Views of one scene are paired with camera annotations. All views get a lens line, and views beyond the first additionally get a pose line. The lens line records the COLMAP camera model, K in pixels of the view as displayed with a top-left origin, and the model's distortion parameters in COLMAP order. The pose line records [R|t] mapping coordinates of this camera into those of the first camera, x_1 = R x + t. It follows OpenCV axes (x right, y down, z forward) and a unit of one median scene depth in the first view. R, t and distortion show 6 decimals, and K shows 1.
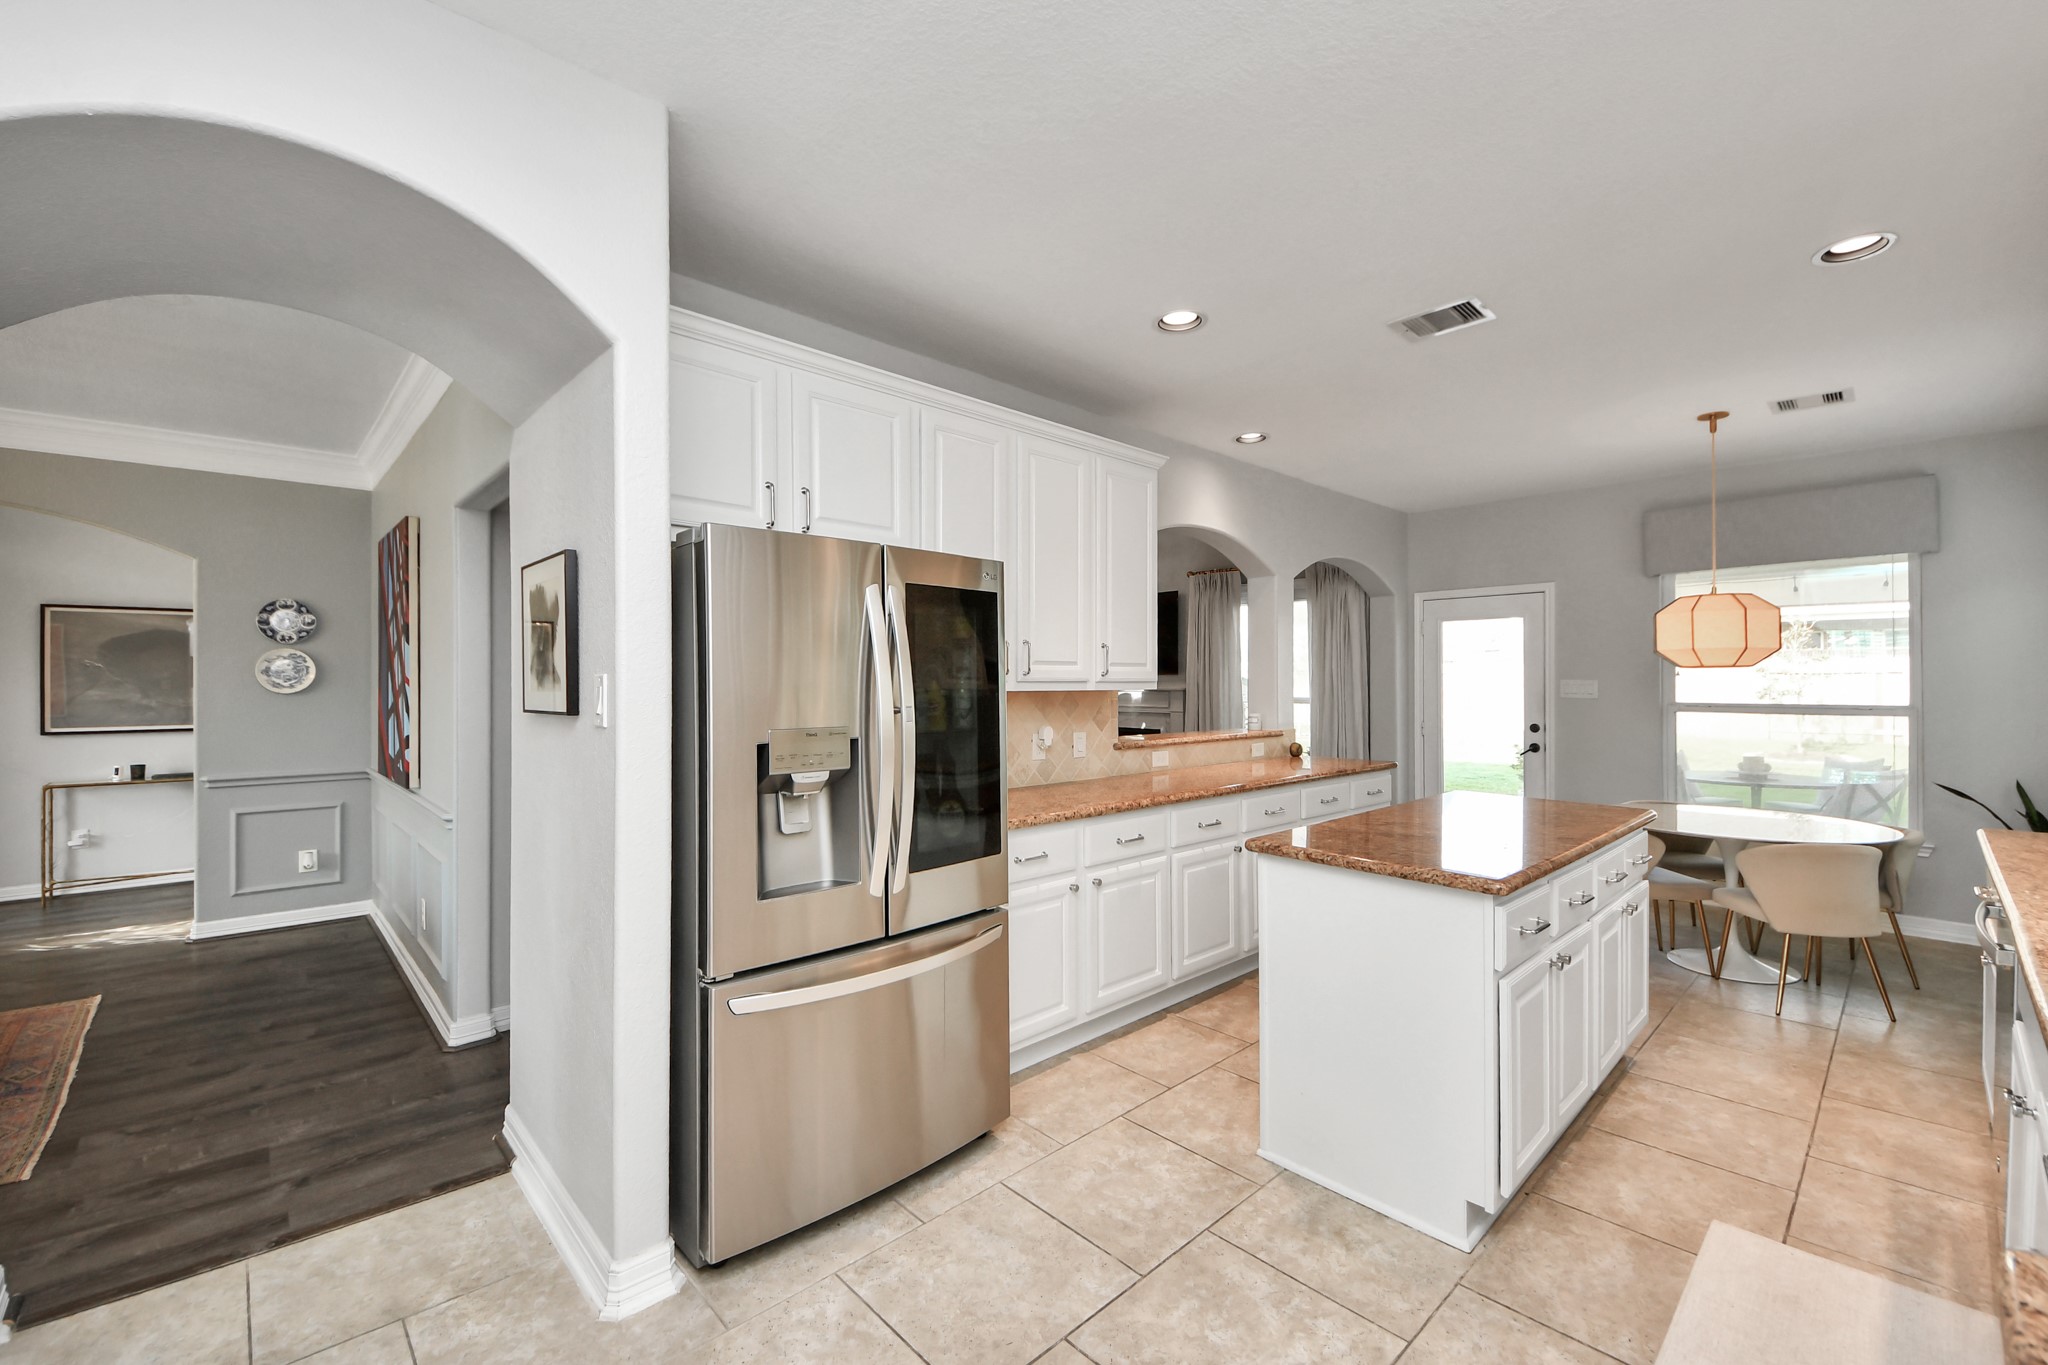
lens RADIAL K [[721.7, 0, 1029.7], [0, 721.7, 691.2], [0, 0, 1]] dist [0.027637, -0.015044]
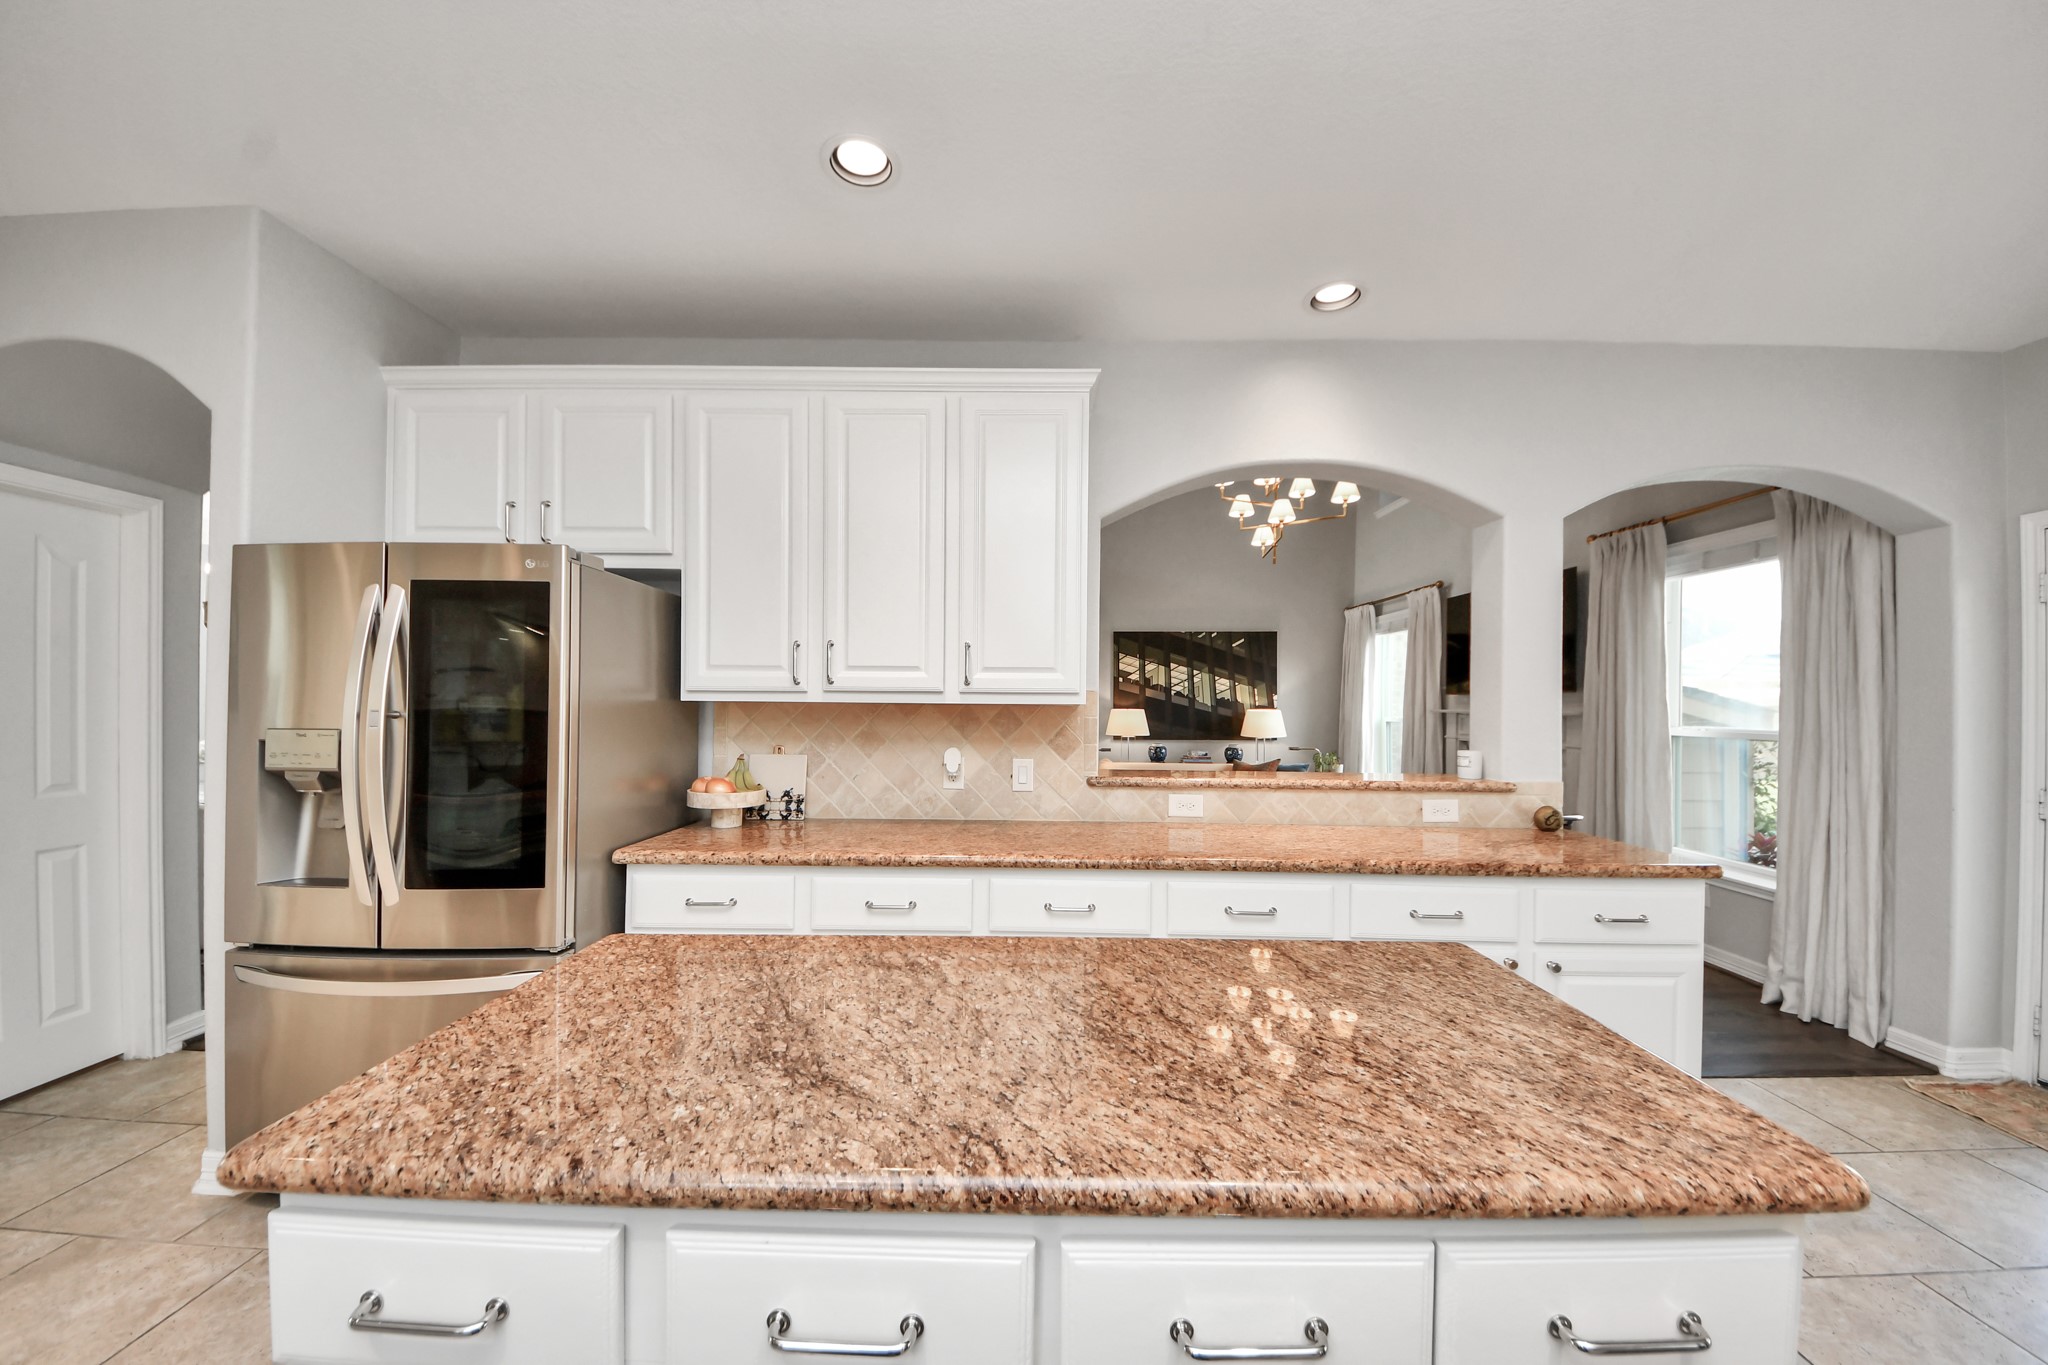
lens RADIAL K [[681.2, 0, 1018.6], [0, 681.2, 705.8], [0, 0, 1]] dist [0.001154, -0.003598]
pose [[0.767583, 0.018352, -0.640687, 0.534178], [-0.019597, 0.999795, 0.005161, -0.003411], [0.640650, 0.008594, 0.767785, 0.438659]]
